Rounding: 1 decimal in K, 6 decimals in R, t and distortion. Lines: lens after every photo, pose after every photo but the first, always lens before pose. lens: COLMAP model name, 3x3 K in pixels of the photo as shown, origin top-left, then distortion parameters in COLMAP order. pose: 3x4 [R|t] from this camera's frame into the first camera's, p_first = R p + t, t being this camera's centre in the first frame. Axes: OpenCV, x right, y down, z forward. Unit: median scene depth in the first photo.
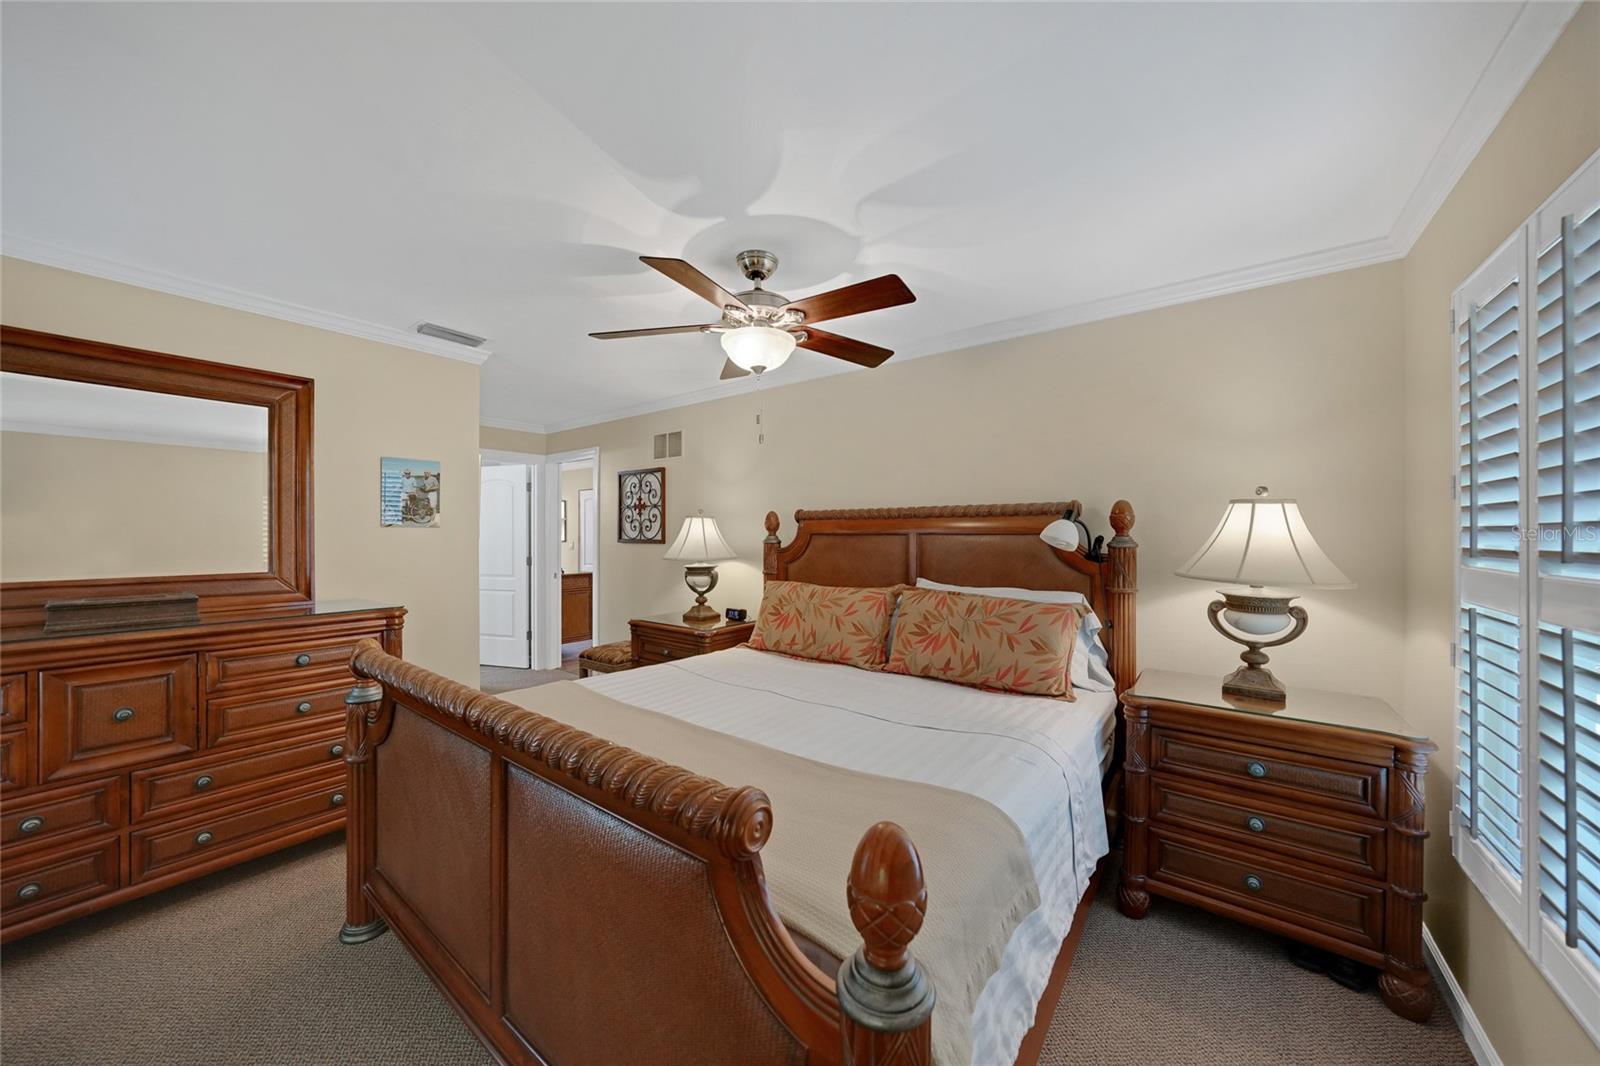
lens RADIAL K [[558.0, 0, 800.0], [0, 558.0, 533.0], [0, 0, 1]] dist [-0.027426, 0.006685]
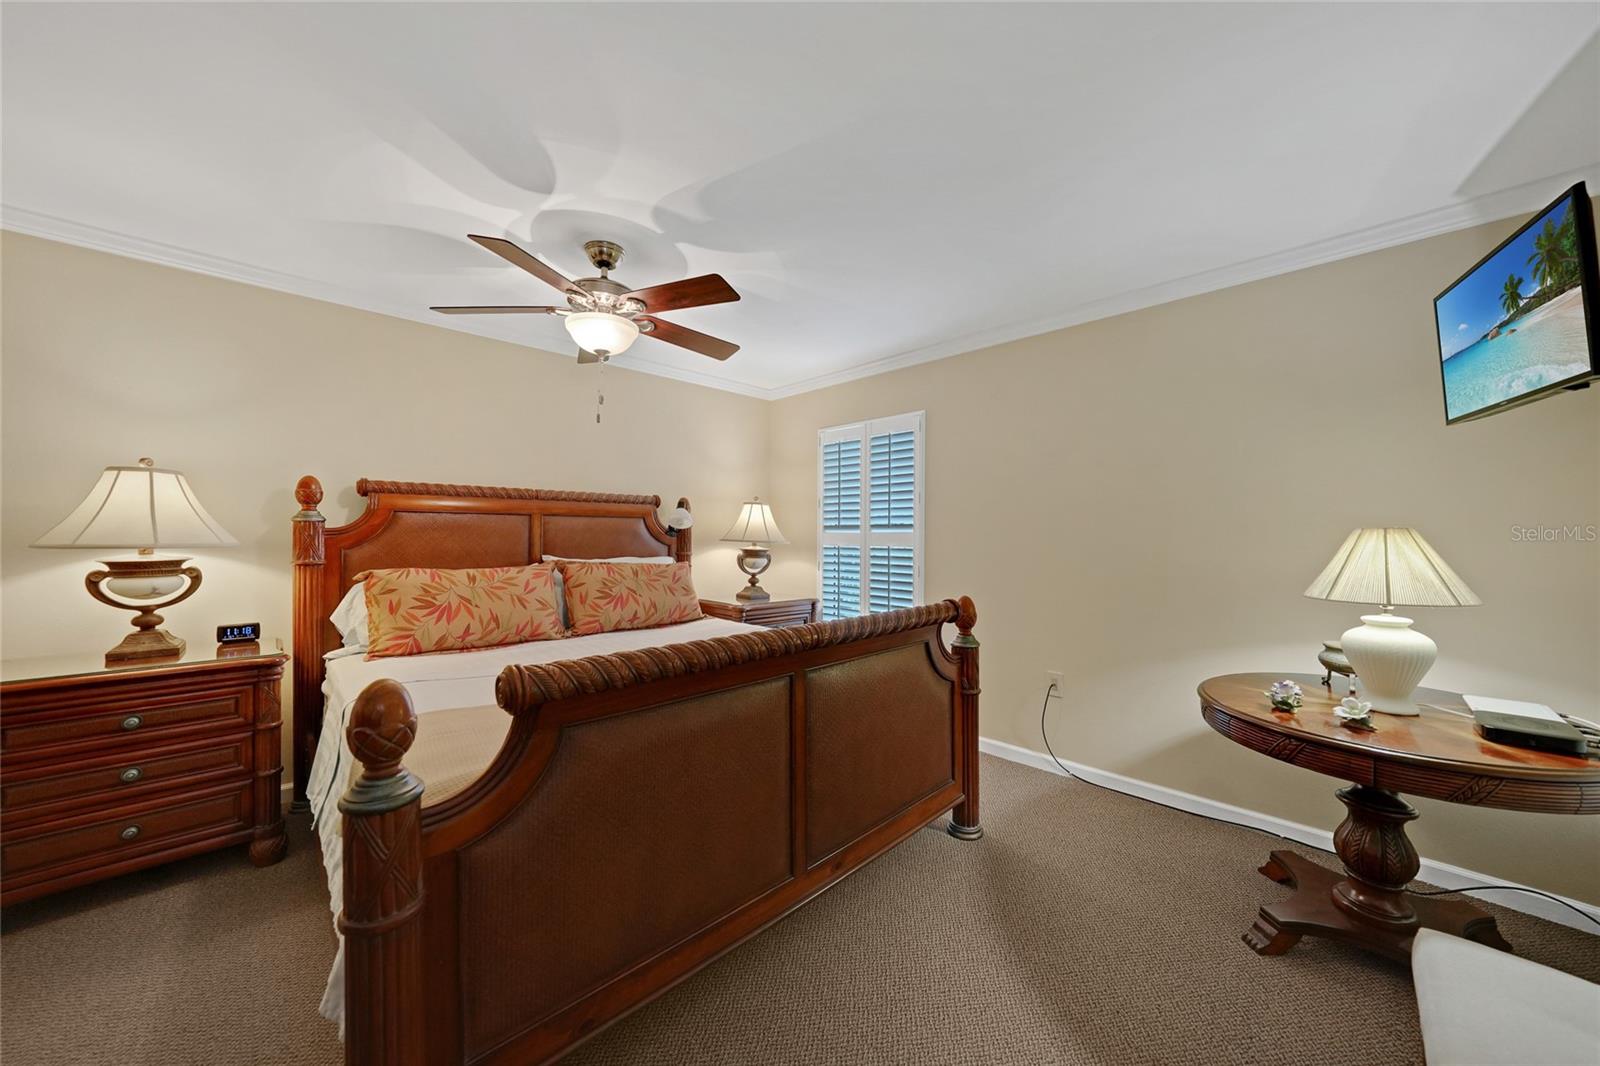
lens RADIAL K [[558.0, 0, 800.0], [0, 558.0, 533.0], [0, 0, 1]] dist [-0.027426, 0.006685]
pose [[0.150409, 0.000347, 0.988624, -0.919114], [-0.009594, 0.999953, 0.001109, 0.036682], [-0.988577, -0.009652, 0.150405, 0.404063]]
